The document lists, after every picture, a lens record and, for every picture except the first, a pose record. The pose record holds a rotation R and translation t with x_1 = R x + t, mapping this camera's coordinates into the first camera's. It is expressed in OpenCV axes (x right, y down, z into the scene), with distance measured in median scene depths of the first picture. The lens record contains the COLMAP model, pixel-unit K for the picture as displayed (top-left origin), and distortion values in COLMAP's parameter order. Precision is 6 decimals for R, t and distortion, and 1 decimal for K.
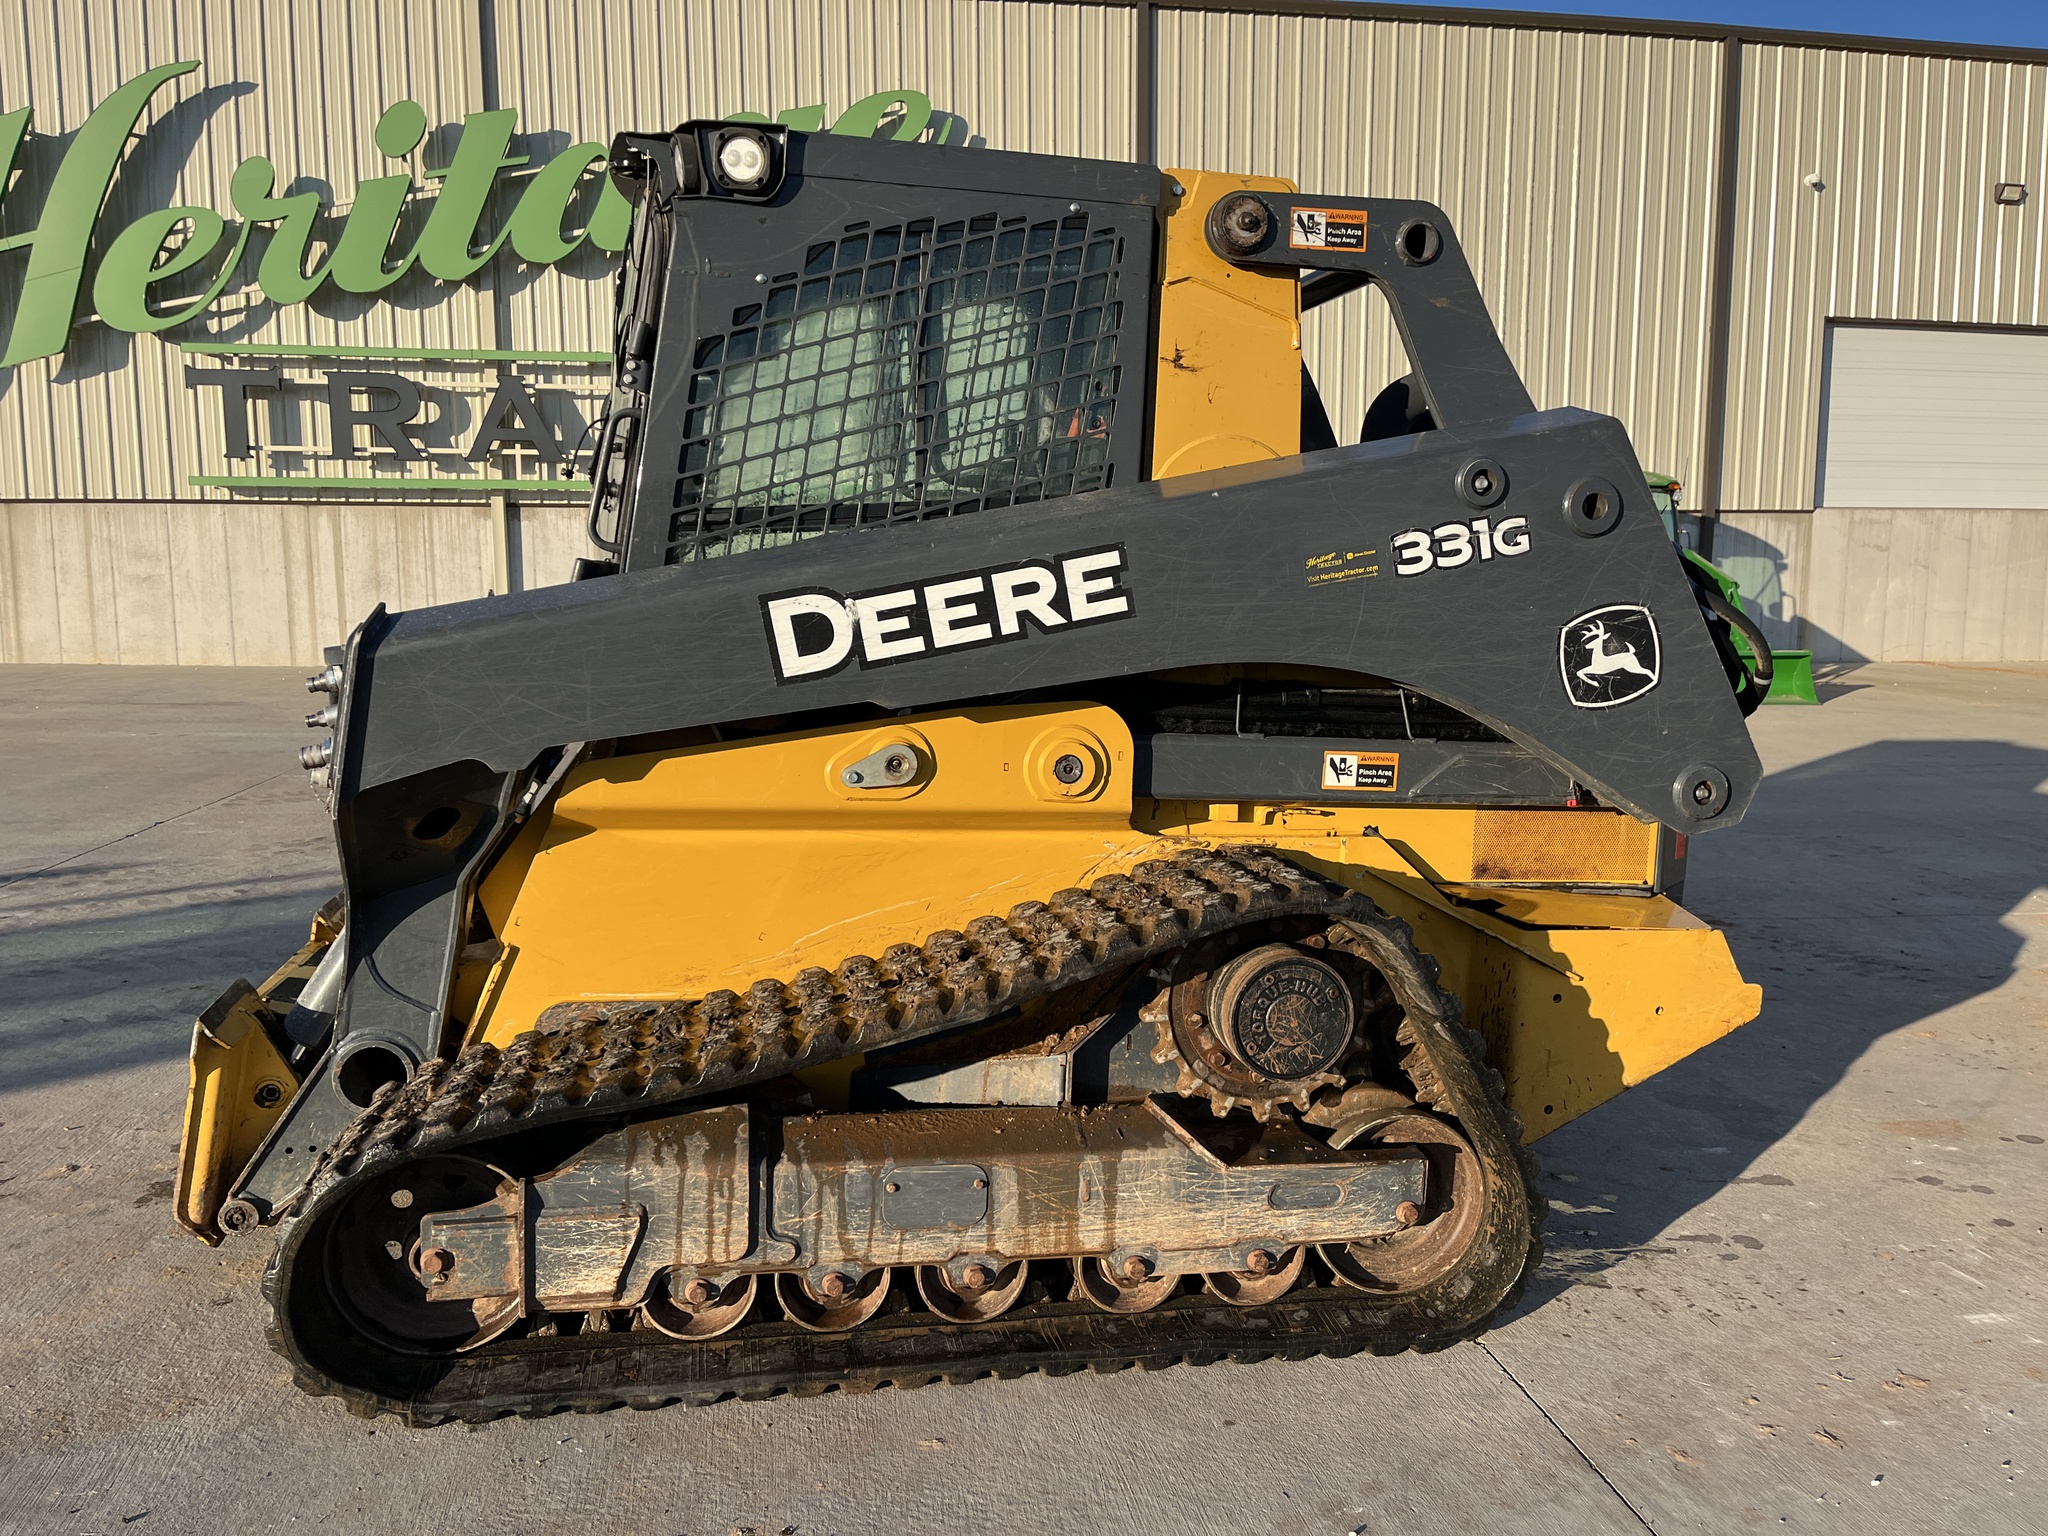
lens RADIAL K [[1536.6, 0, 1016.8], [0, 1536.6, 792.3], [0, 0, 1]] dist [0.066441, -0.093407]
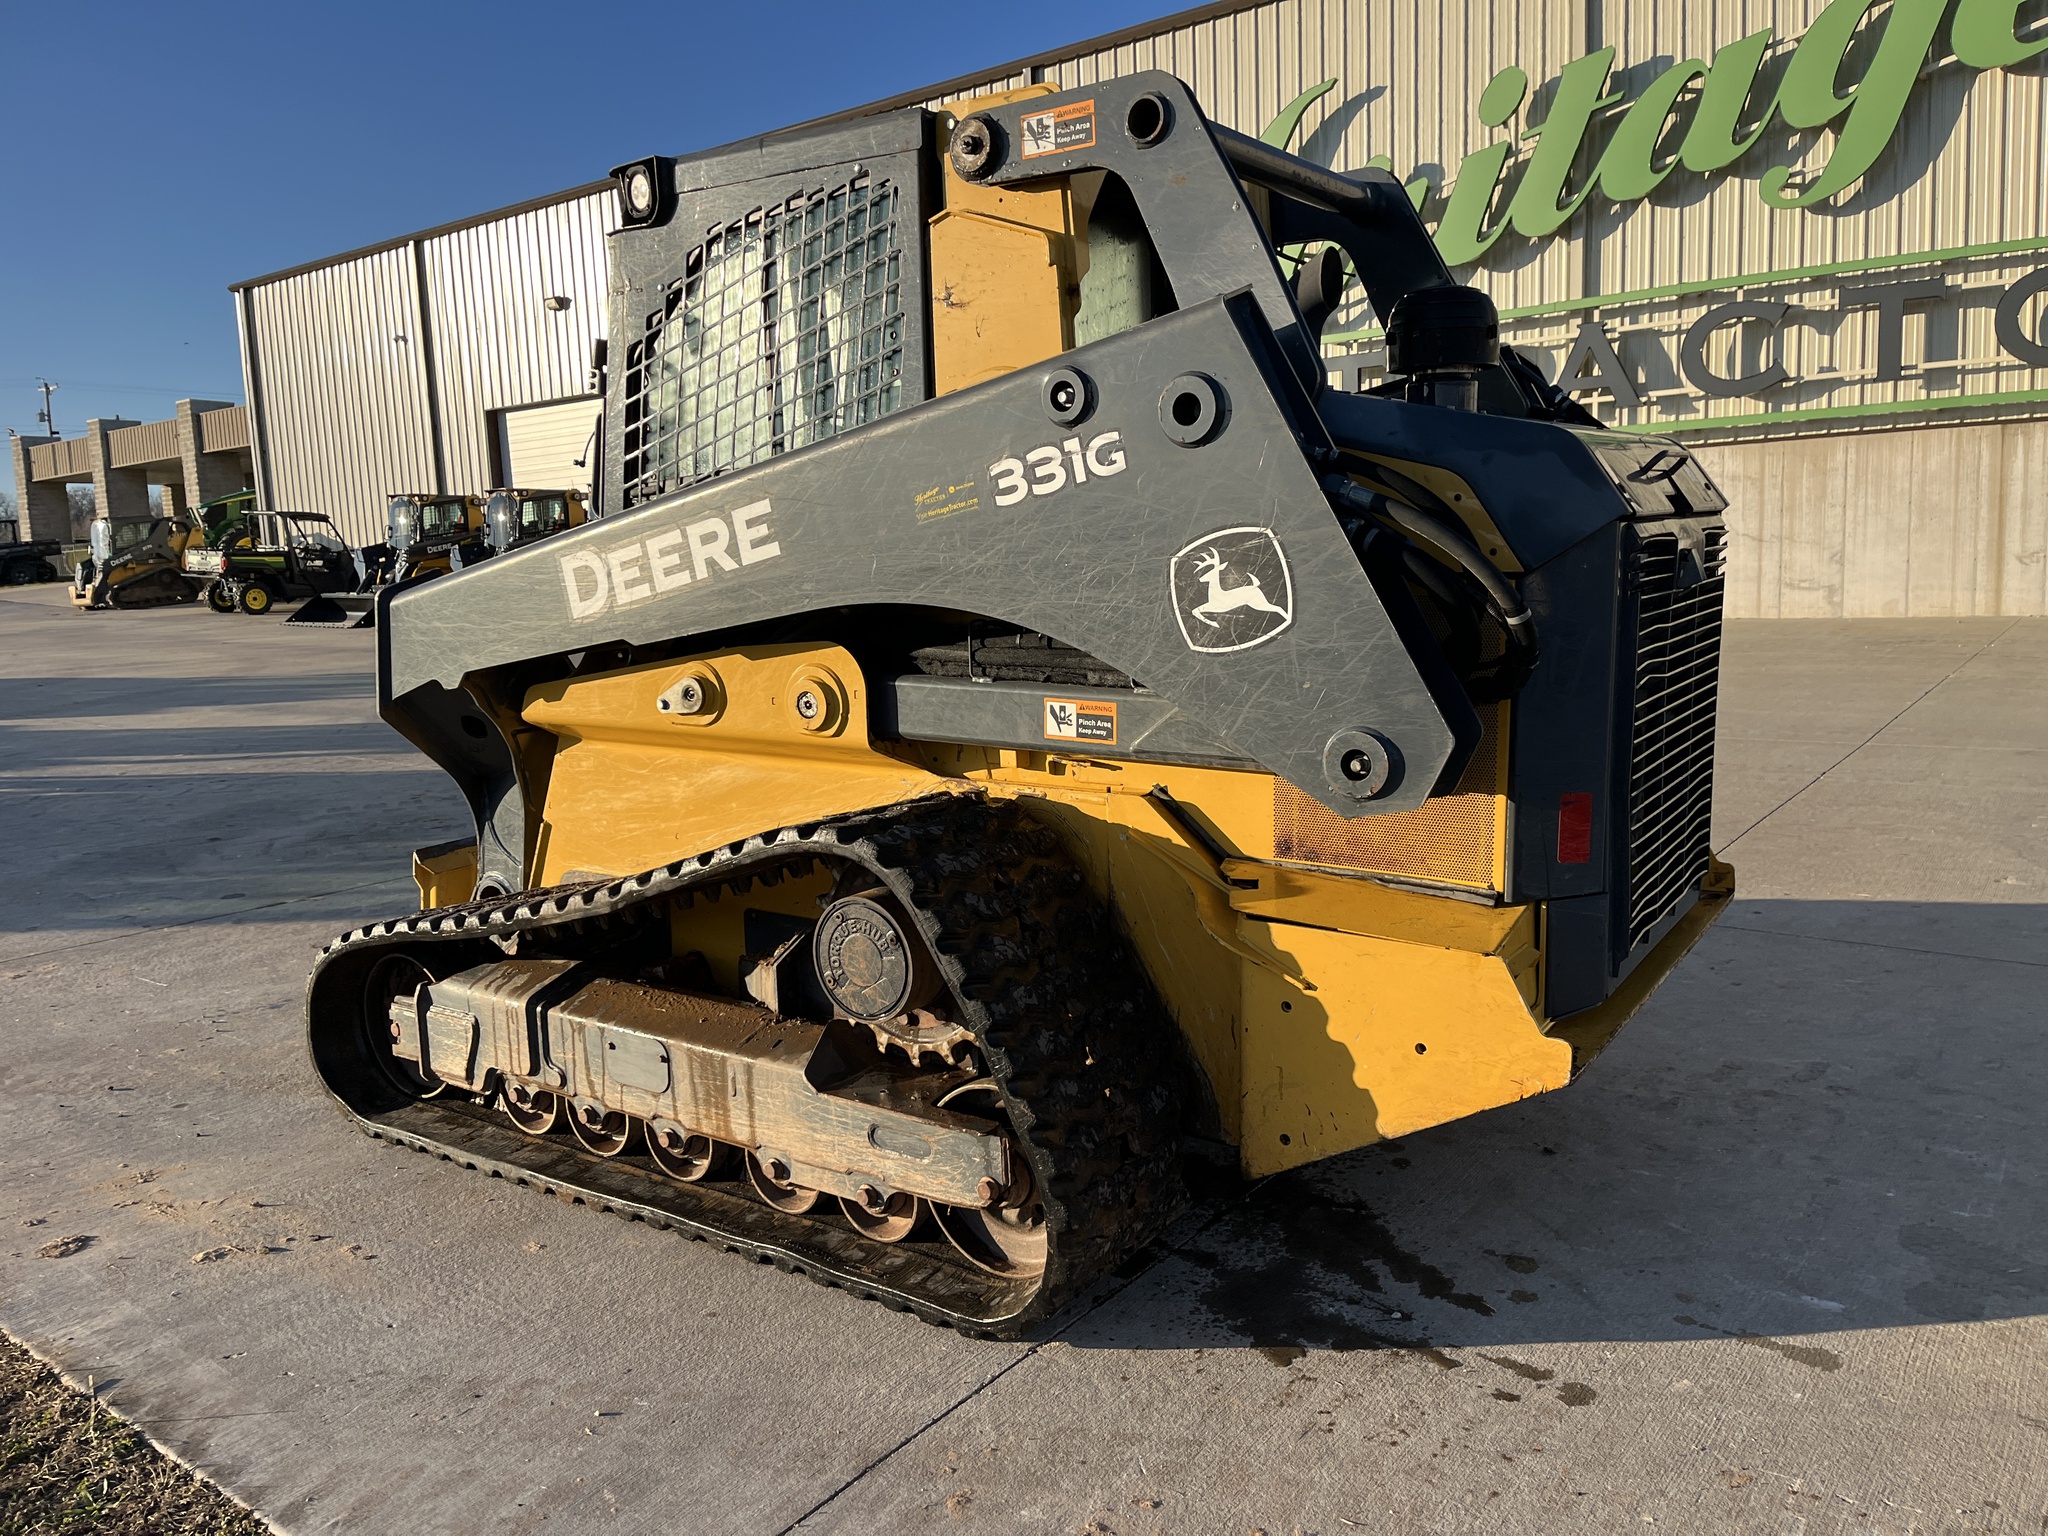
lens RADIAL K [[1538.5, 0, 1044.7], [0, 1538.5, 790.9], [0, 0, 1]] dist [0.068753, -0.103244]
pose [[0.703874, 0.072915, -0.706573, 0.896872], [-0.053281, 0.997335, 0.049843, -0.017386], [0.708324, 0.002564, 0.705883, 0.352087]]
